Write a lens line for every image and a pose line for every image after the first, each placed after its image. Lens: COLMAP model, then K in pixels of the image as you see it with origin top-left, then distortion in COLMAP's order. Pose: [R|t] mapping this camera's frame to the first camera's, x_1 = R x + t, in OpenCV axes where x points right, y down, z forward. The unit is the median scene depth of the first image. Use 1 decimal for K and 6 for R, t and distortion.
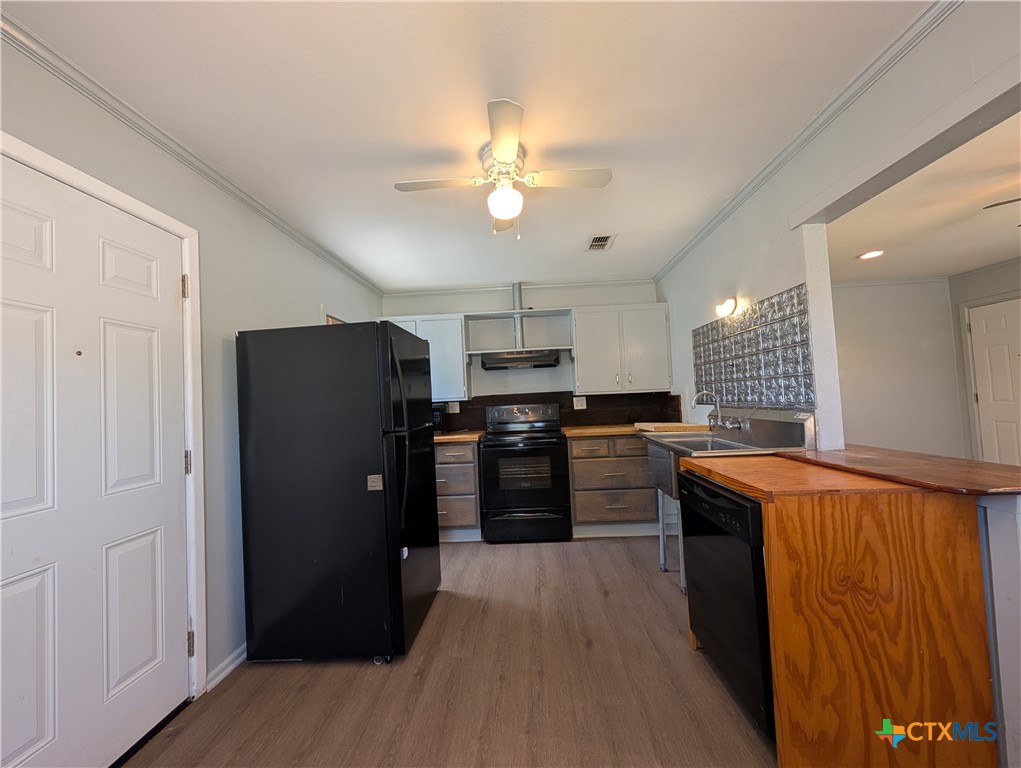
lens RADIAL K [[384.9, 0, 513.1], [0, 384.9, 385.4], [0, 0, 1]] dist [-0.000288, 0.000001]
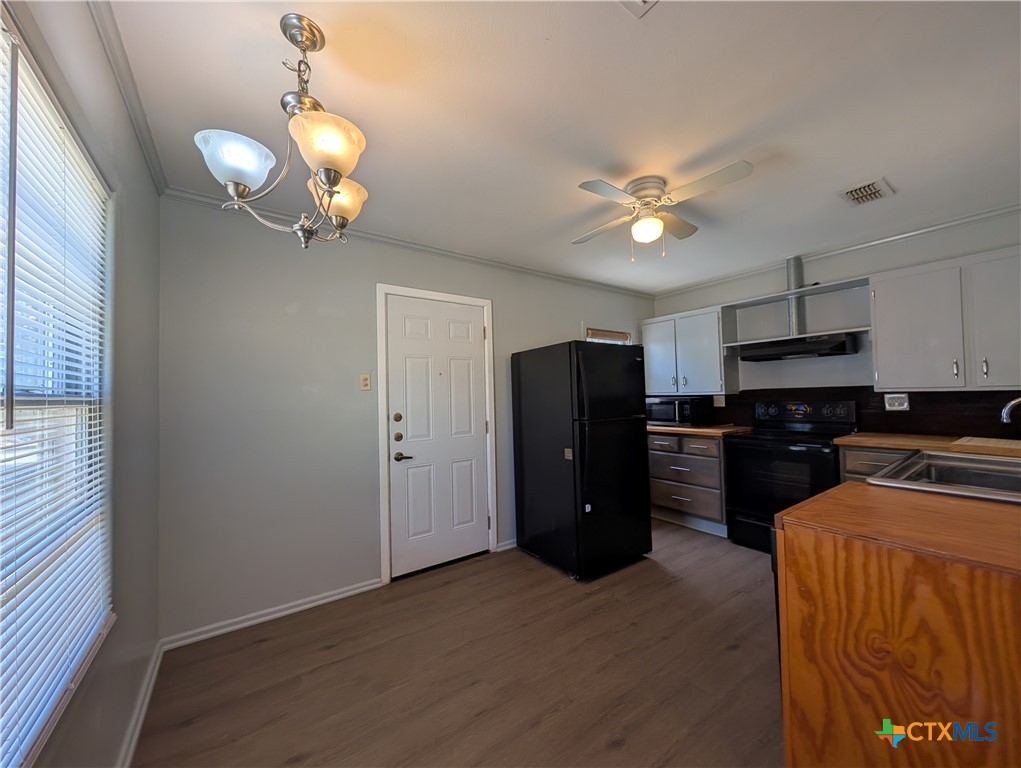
lens RADIAL K [[384.9, 0, 513.1], [0, 384.9, 385.4], [0, 0, 1]] dist [-0.000288, 0.000001]
pose [[0.612694, 0.010392, -0.790252, 0.641375], [0.023196, 0.999246, 0.031124, -0.053229], [0.789980, -0.037400, 0.611991, -0.037459]]
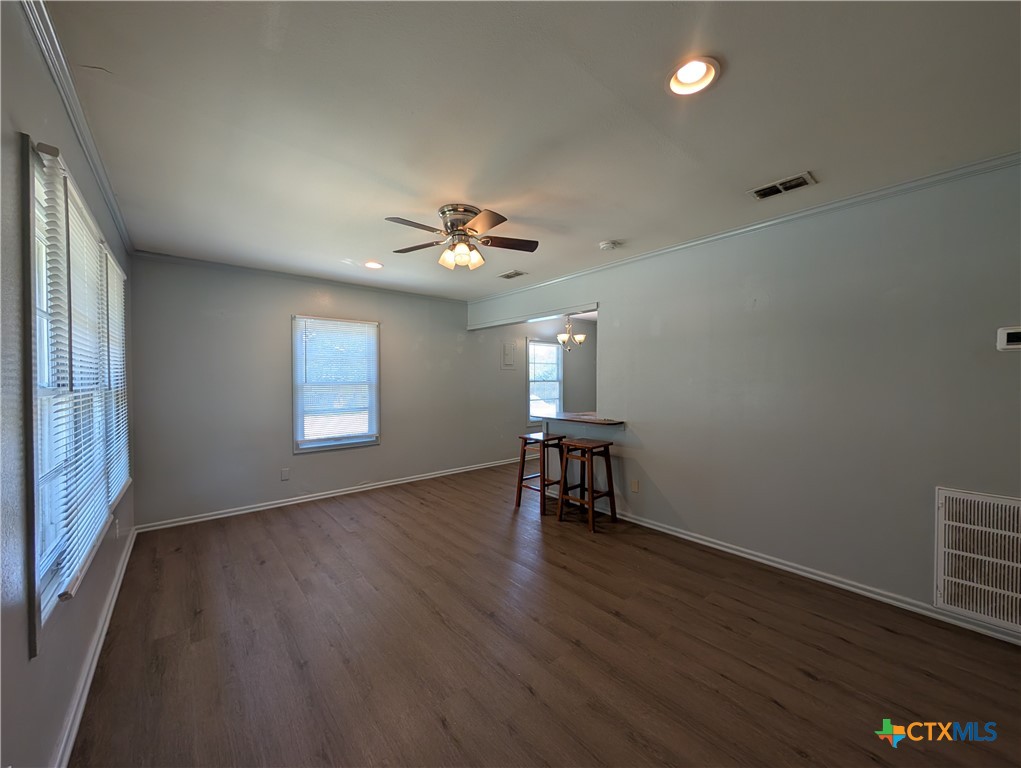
lens RADIAL K [[384.9, 0, 513.1], [0, 384.9, 385.4], [0, 0, 1]] dist [-0.000288, 0.000001]
pose [[-0.727970, 0.059113, -0.683056, 2.547243], [0.063434, 0.997810, 0.018748, -0.081055], [0.682668, -0.029681, -0.730126, 2.165006]]
